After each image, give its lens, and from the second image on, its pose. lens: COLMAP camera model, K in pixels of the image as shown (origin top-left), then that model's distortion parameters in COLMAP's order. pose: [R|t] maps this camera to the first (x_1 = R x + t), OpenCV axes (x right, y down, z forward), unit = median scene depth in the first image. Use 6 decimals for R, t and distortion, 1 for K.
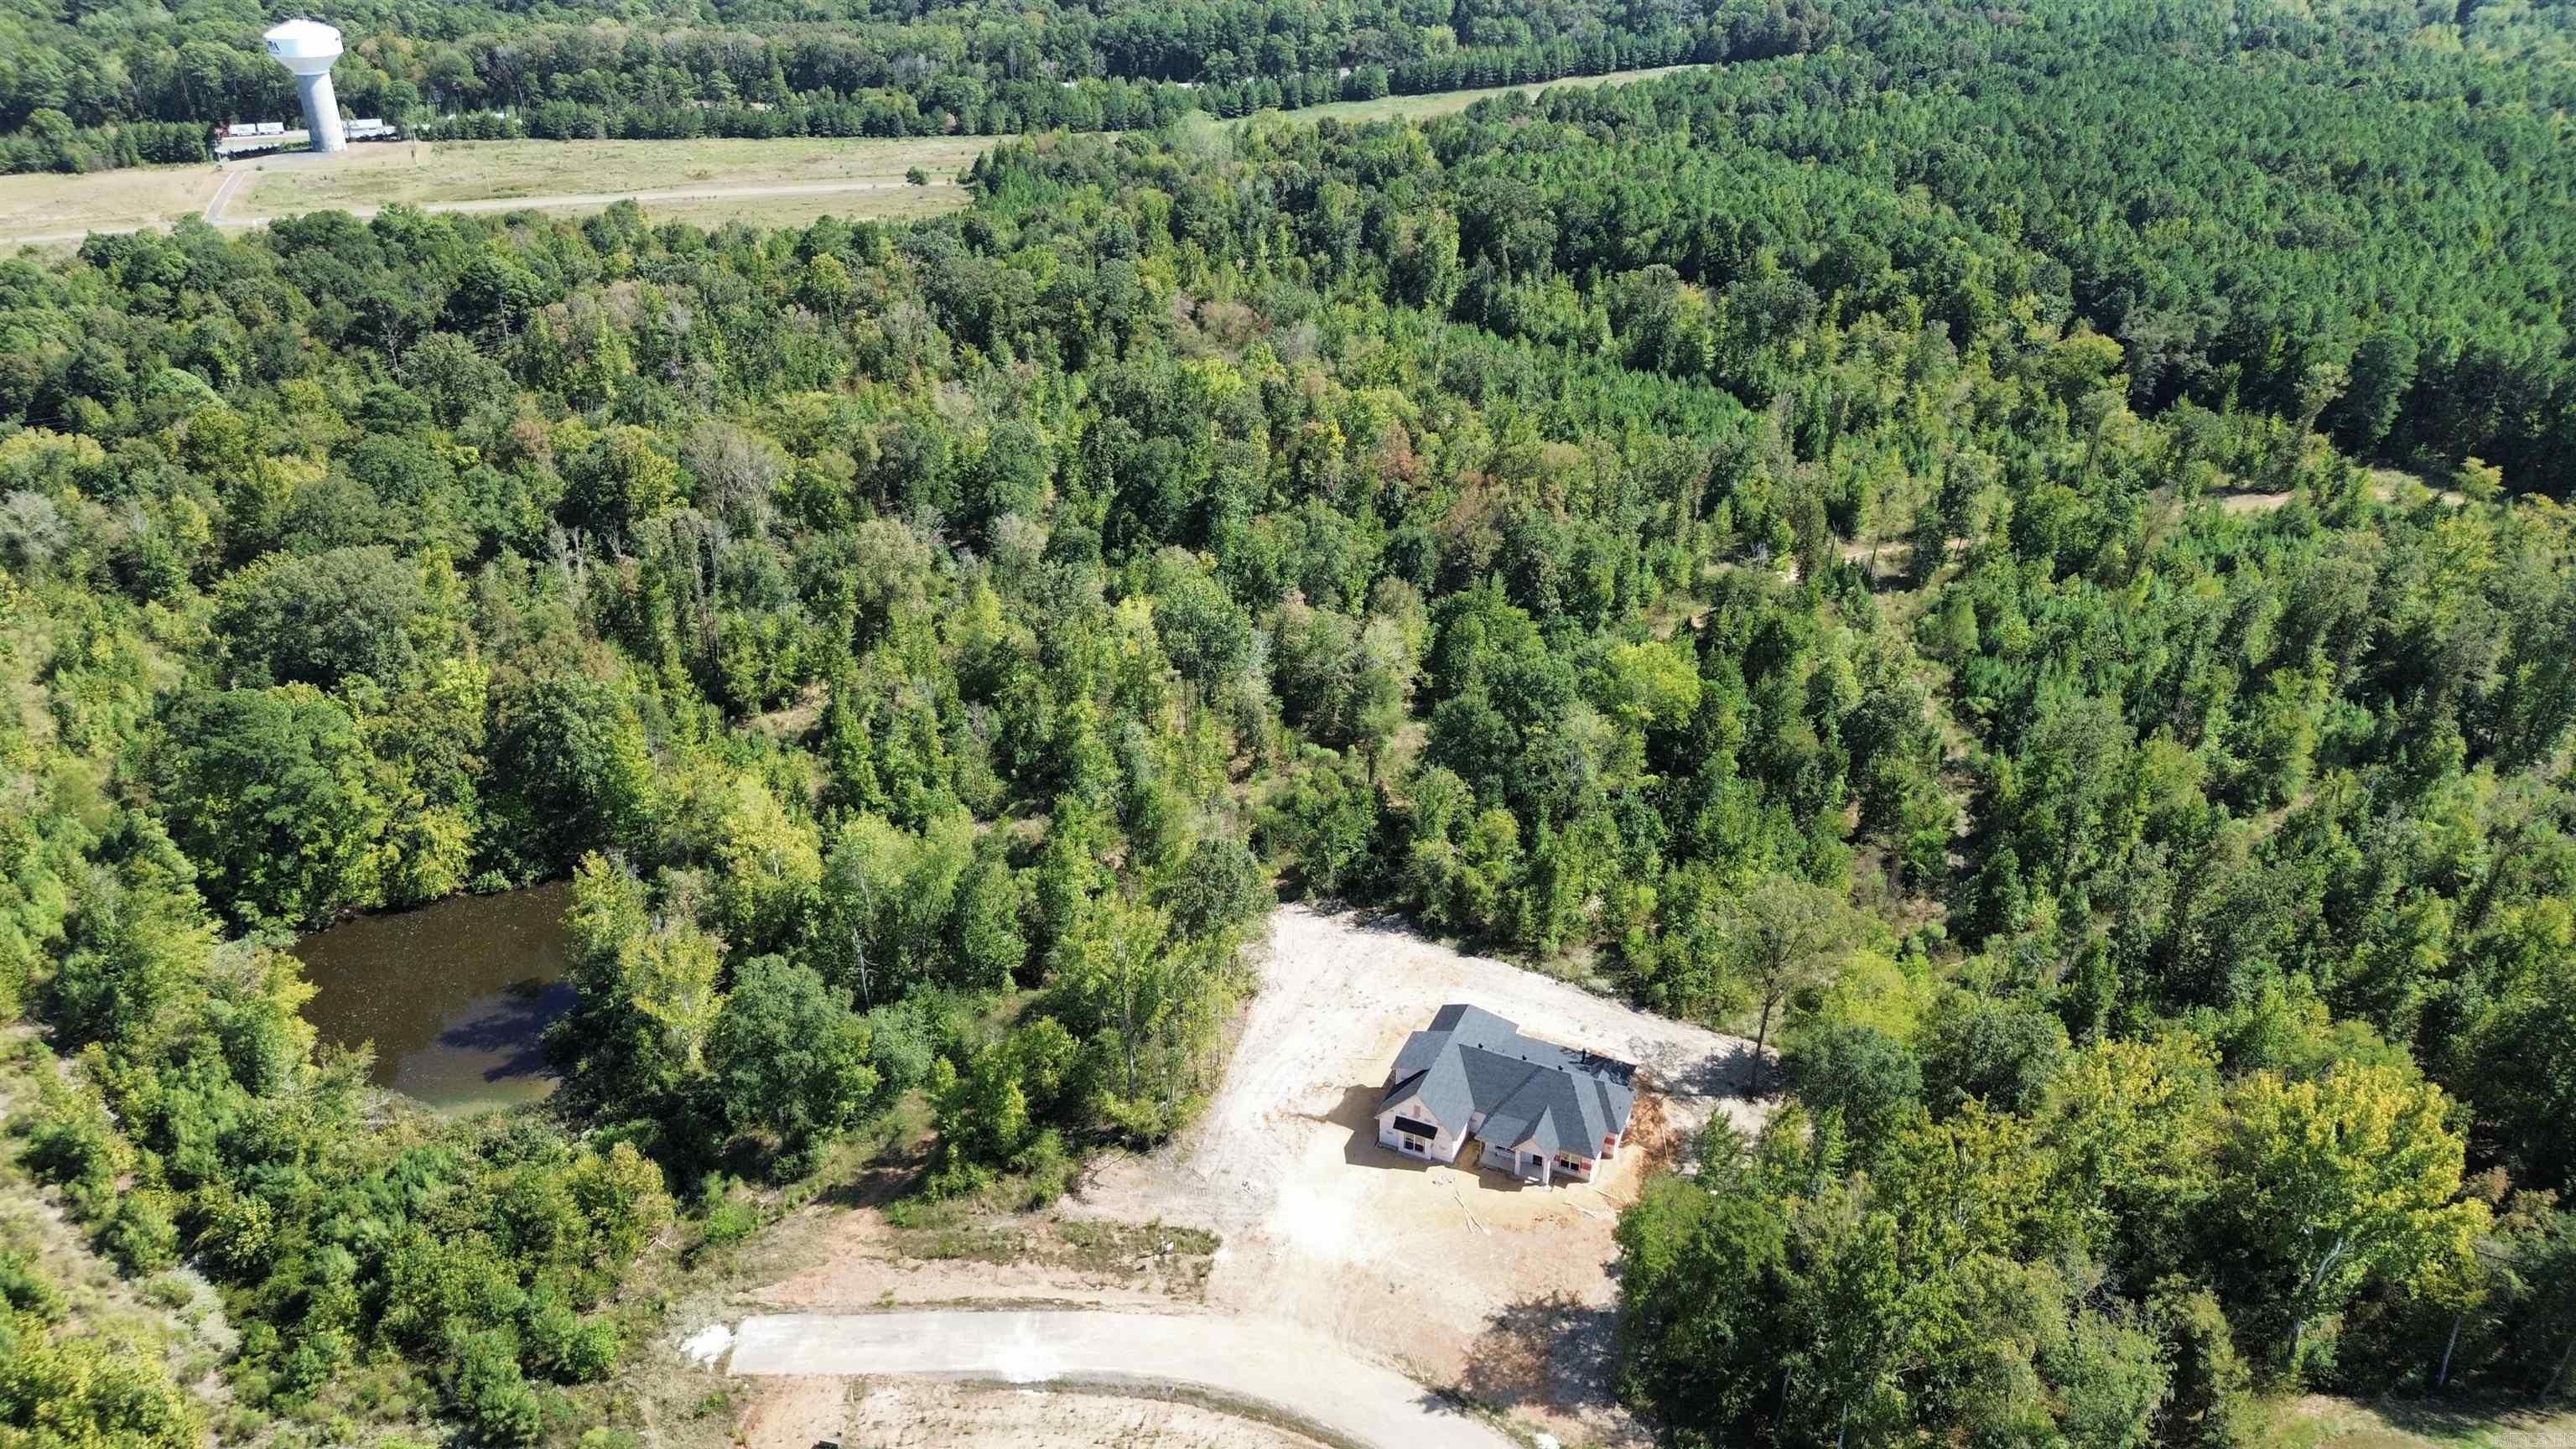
lens RADIAL K [[1809.7, 0, 1278.6], [0, 1809.7, 730.9], [0, 0, 1]] dist [0.065716, -0.061404]
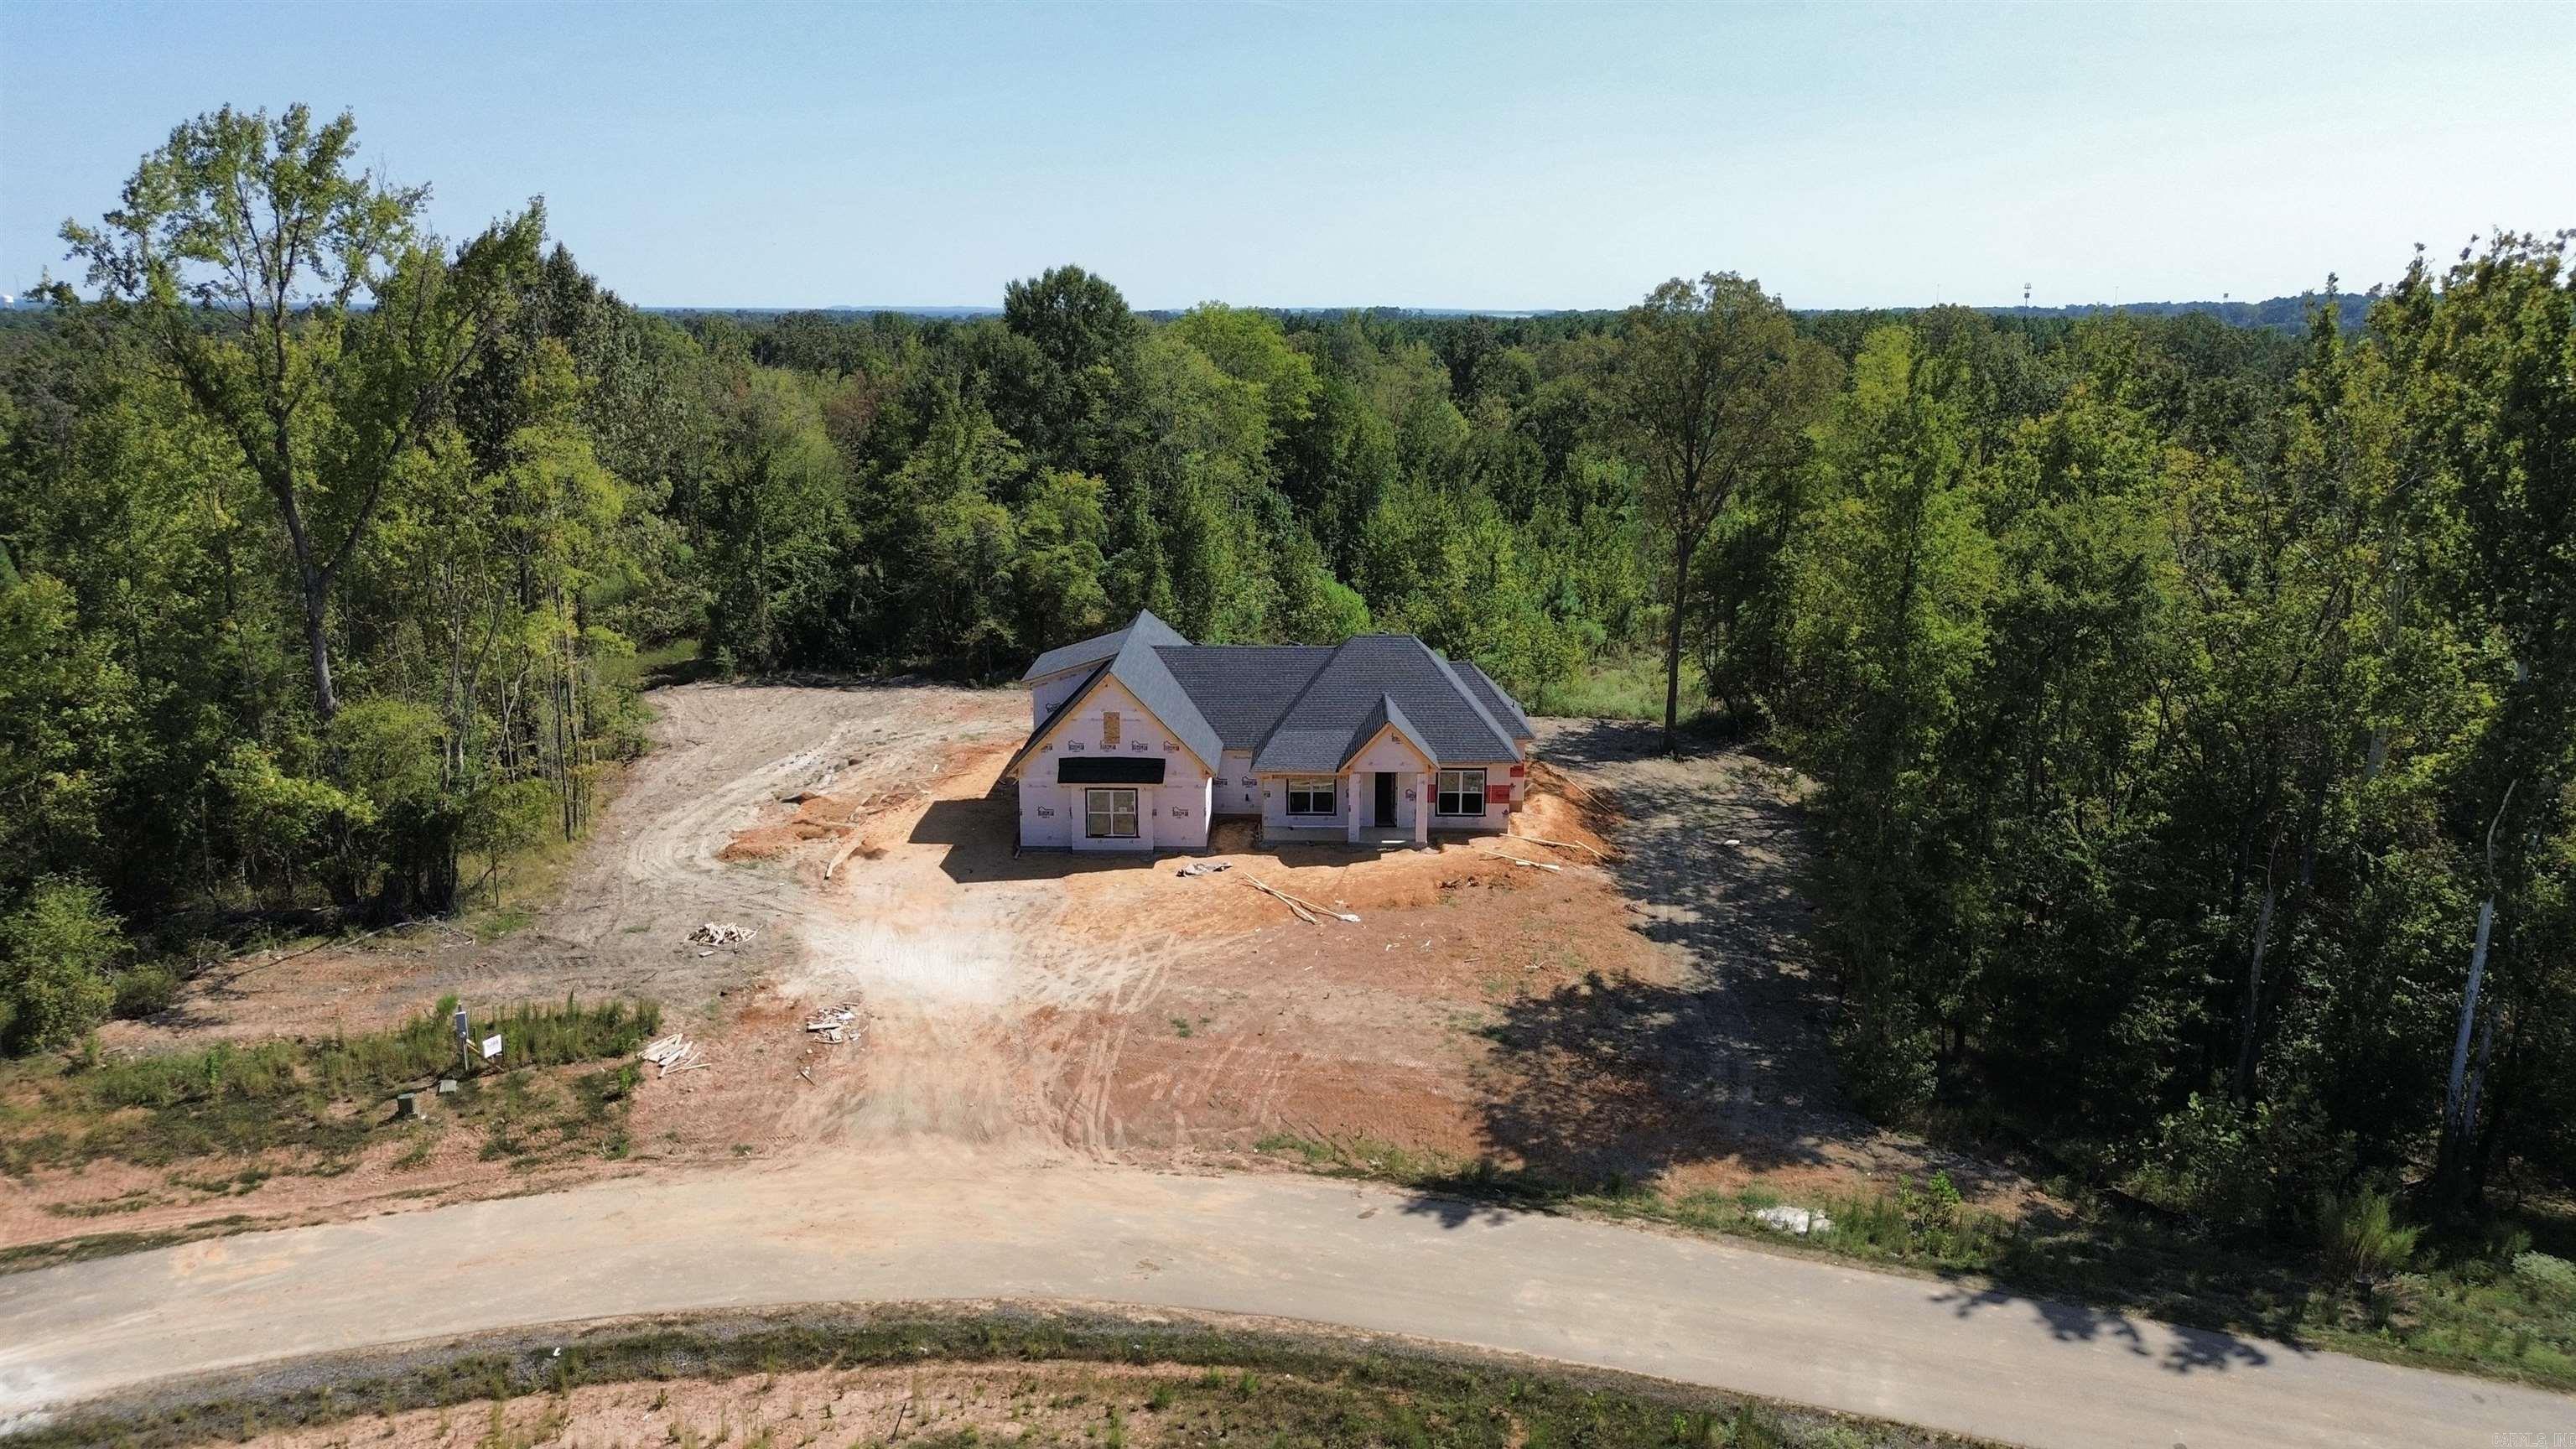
lens RADIAL K [[1819.6, 0, 1262.4], [0, 1819.6, 692.6], [0, 0, 1]] dist [0.104400, -0.116202]
pose [[0.919890, -0.070672, 0.385757, -0.032576], [0.175955, 0.953445, -0.244912, 0.189925], [-0.350490, 0.293168, 0.889500, 0.372391]]
